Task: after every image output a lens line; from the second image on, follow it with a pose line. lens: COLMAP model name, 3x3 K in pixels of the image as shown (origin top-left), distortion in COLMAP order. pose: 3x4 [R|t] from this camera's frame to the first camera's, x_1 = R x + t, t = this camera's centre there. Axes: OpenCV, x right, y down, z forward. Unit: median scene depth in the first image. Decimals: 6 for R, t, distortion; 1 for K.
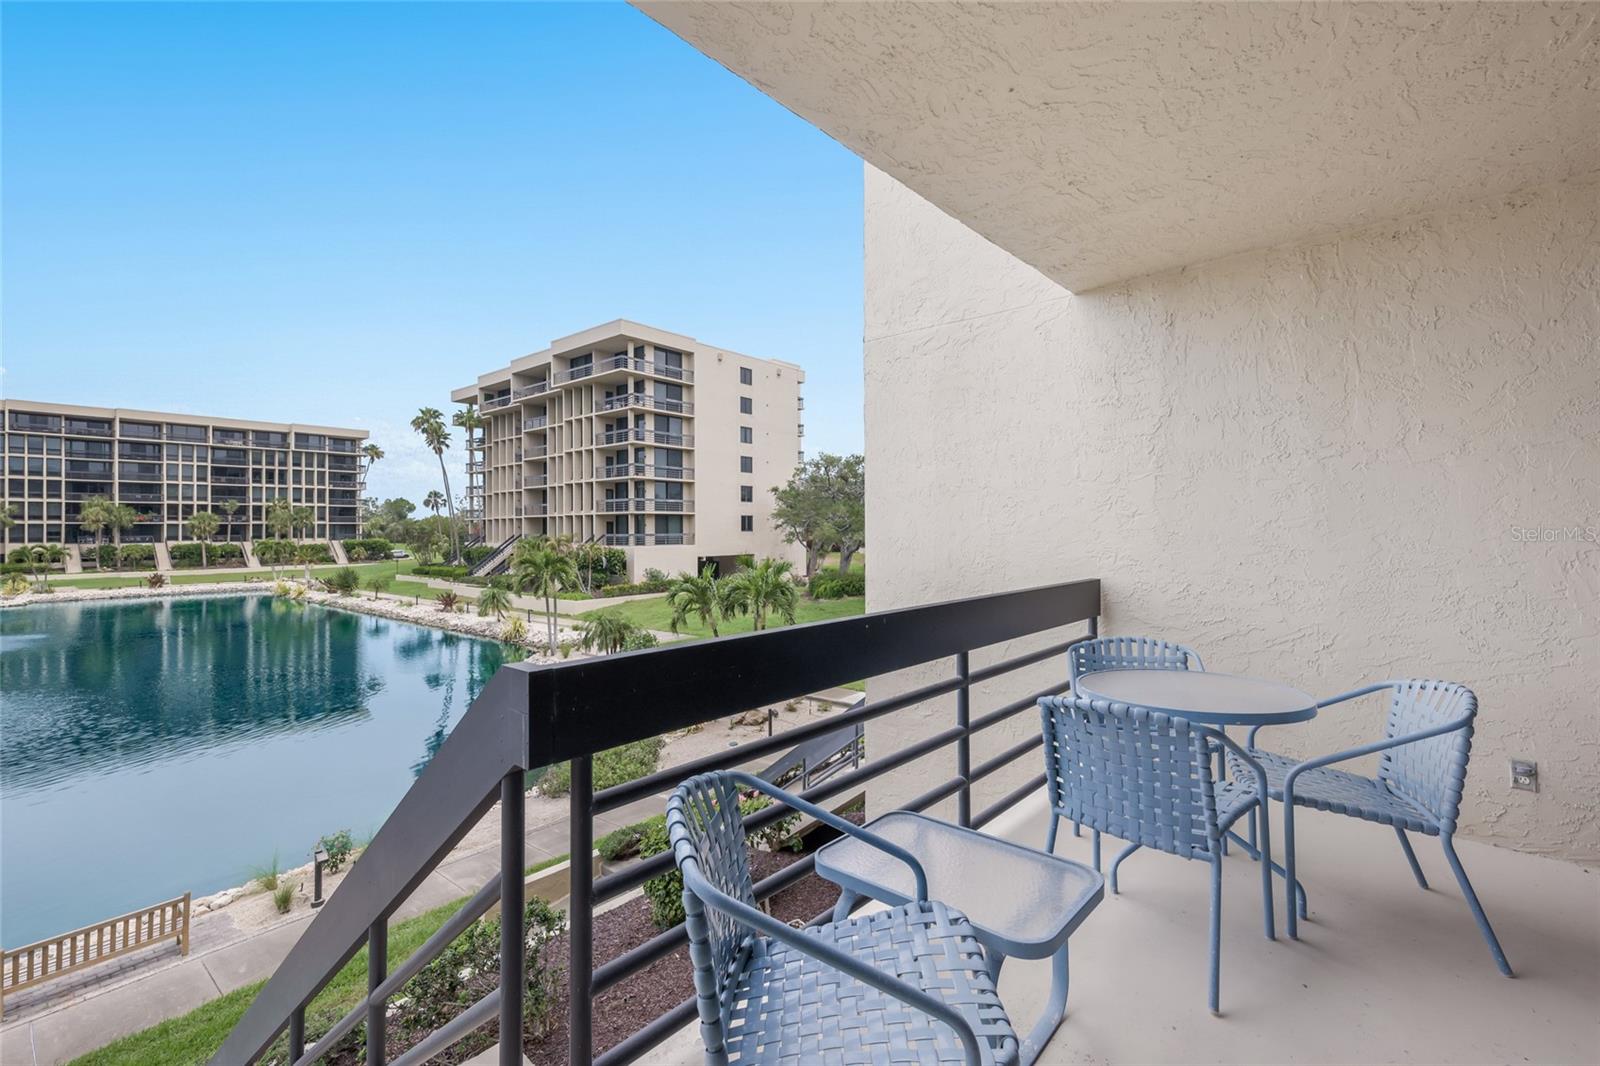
lens RADIAL K [[691.1, 0, 796.2], [0, 691.1, 520.1], [0, 0, 1]] dist [0.025066, -0.001232]
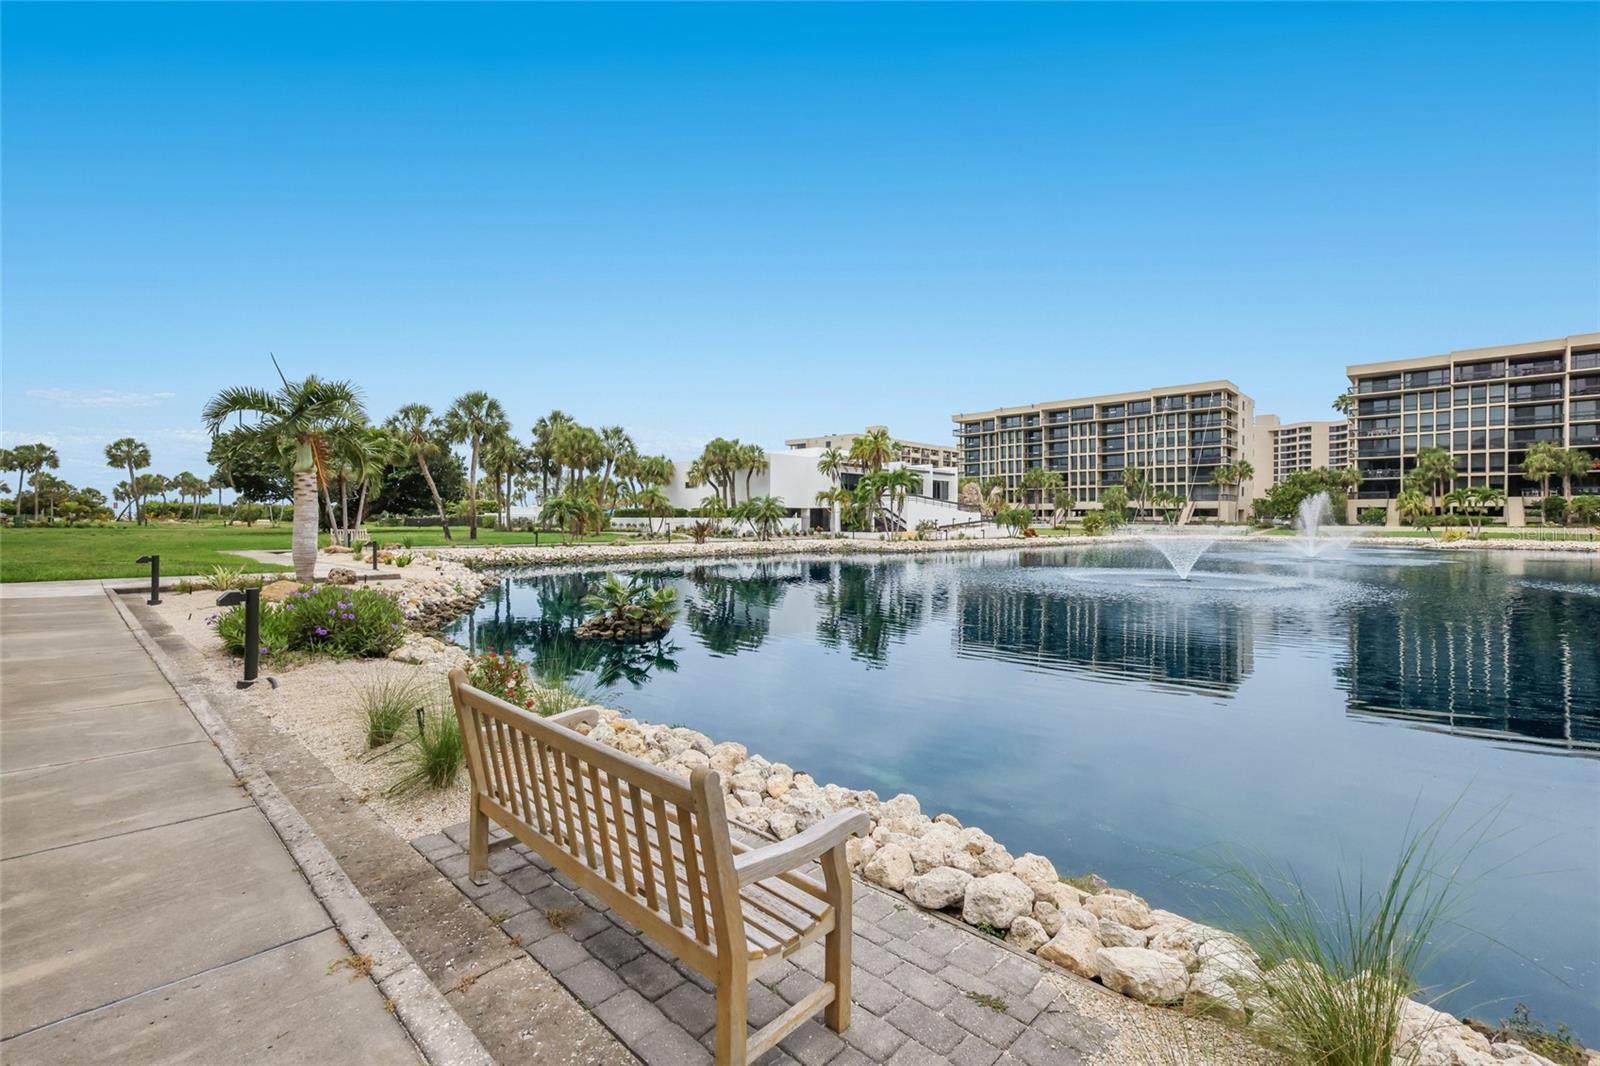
lens RADIAL K [[691.1, 0, 815.6], [0, 691.1, 521.3], [0, 0, 1]] dist [0.025066, -0.001232]
pose [[-0.031520, 0.003543, -0.999497, -0.079345], [0.006433, 0.999974, 0.003342, 0.054527], [0.999482, -0.006324, -0.031542, 0.122151]]
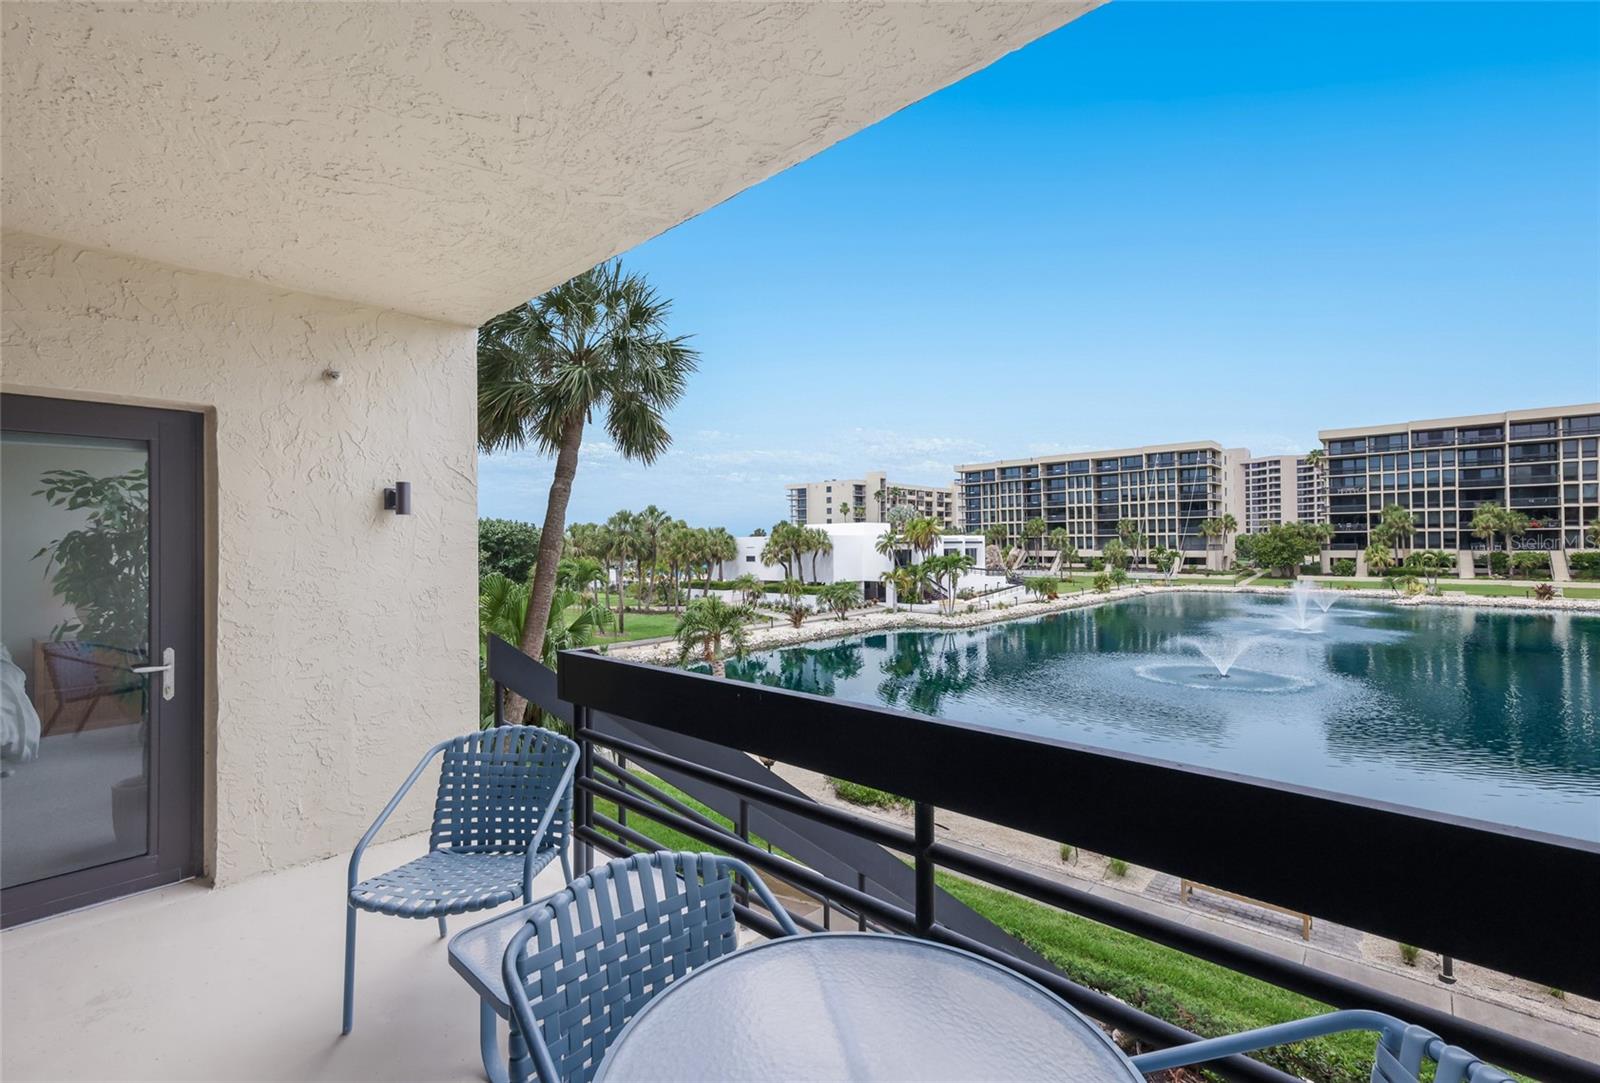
lens RADIAL K [[714.0, 0, 809.3], [0, 714.0, 539.3], [0, 0, 1]] dist [0.022496, 0.001273]
pose [[0.010761, -0.000928, -0.999942, 0.029163], [0.020831, 0.999783, -0.000704, -0.001780], [0.999725, -0.020822, 0.010778, 0.028882]]
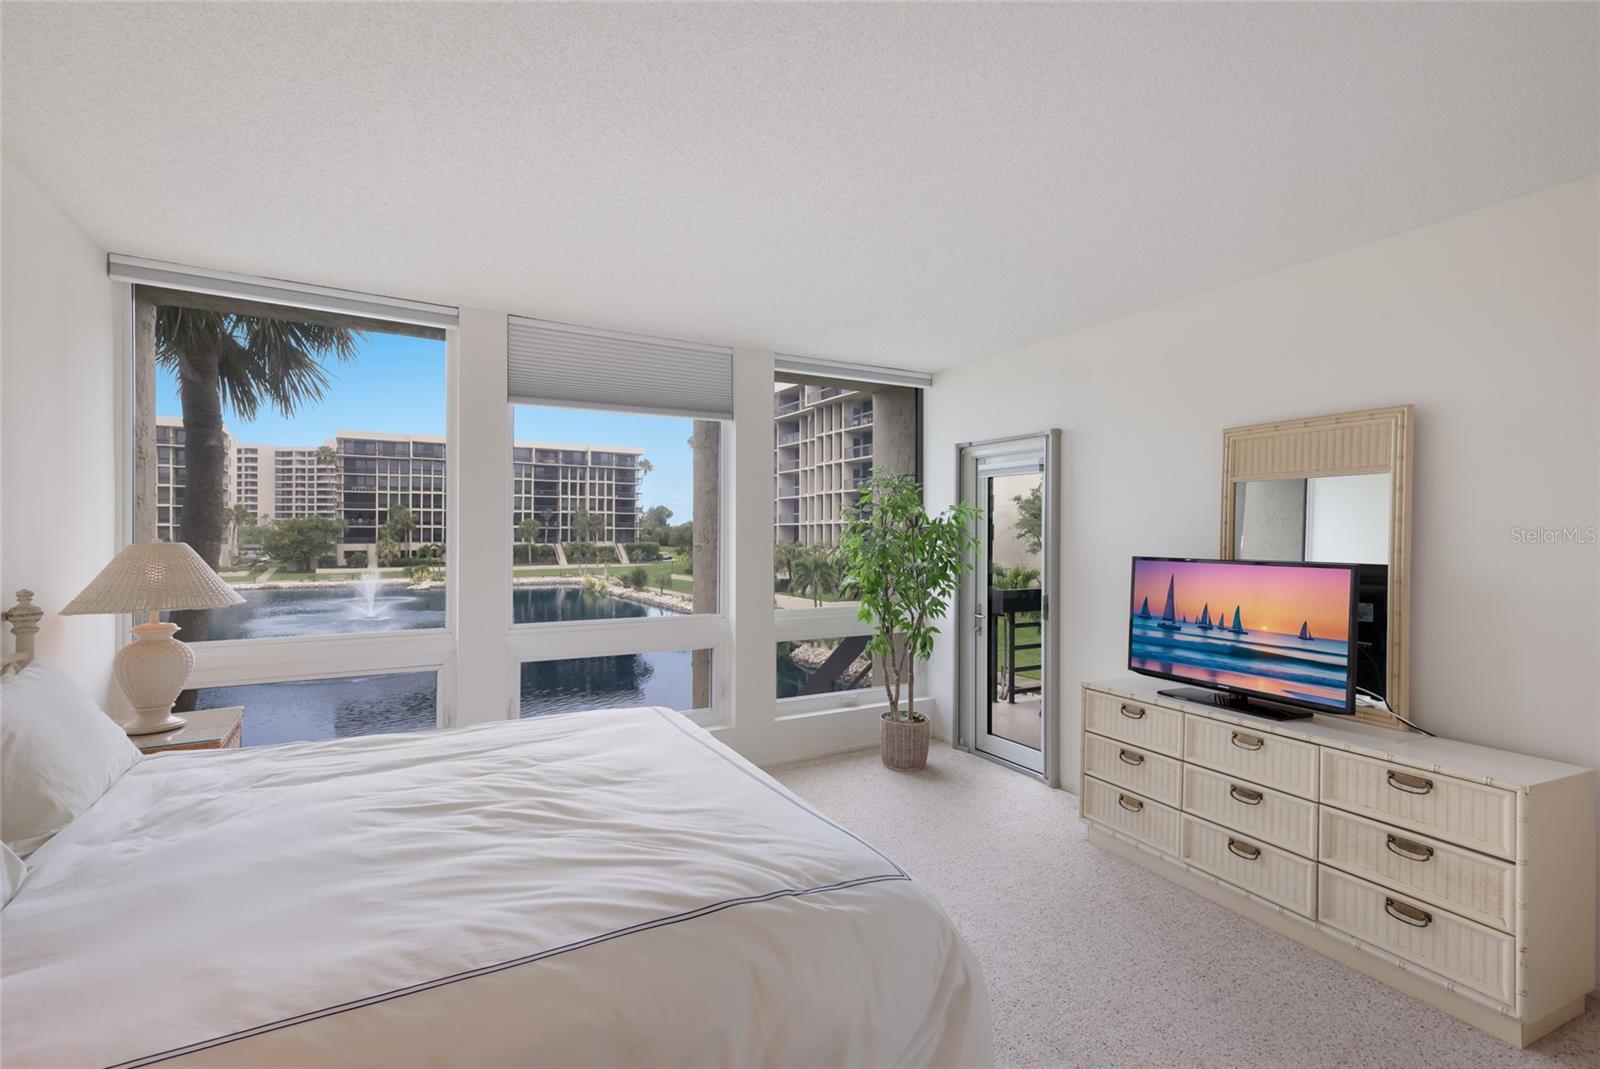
lens RADIAL K [[722.8, 0, 802.1], [0, 722.8, 527.5], [0, 0, 1]] dist [0.027422, 0.000103]
pose [[0.951551, 0.006006, -0.307433, -0.003325], [-0.005432, 0.999982, 0.002723, -0.002594], [0.307444, -0.000921, 0.951566, -0.058470]]
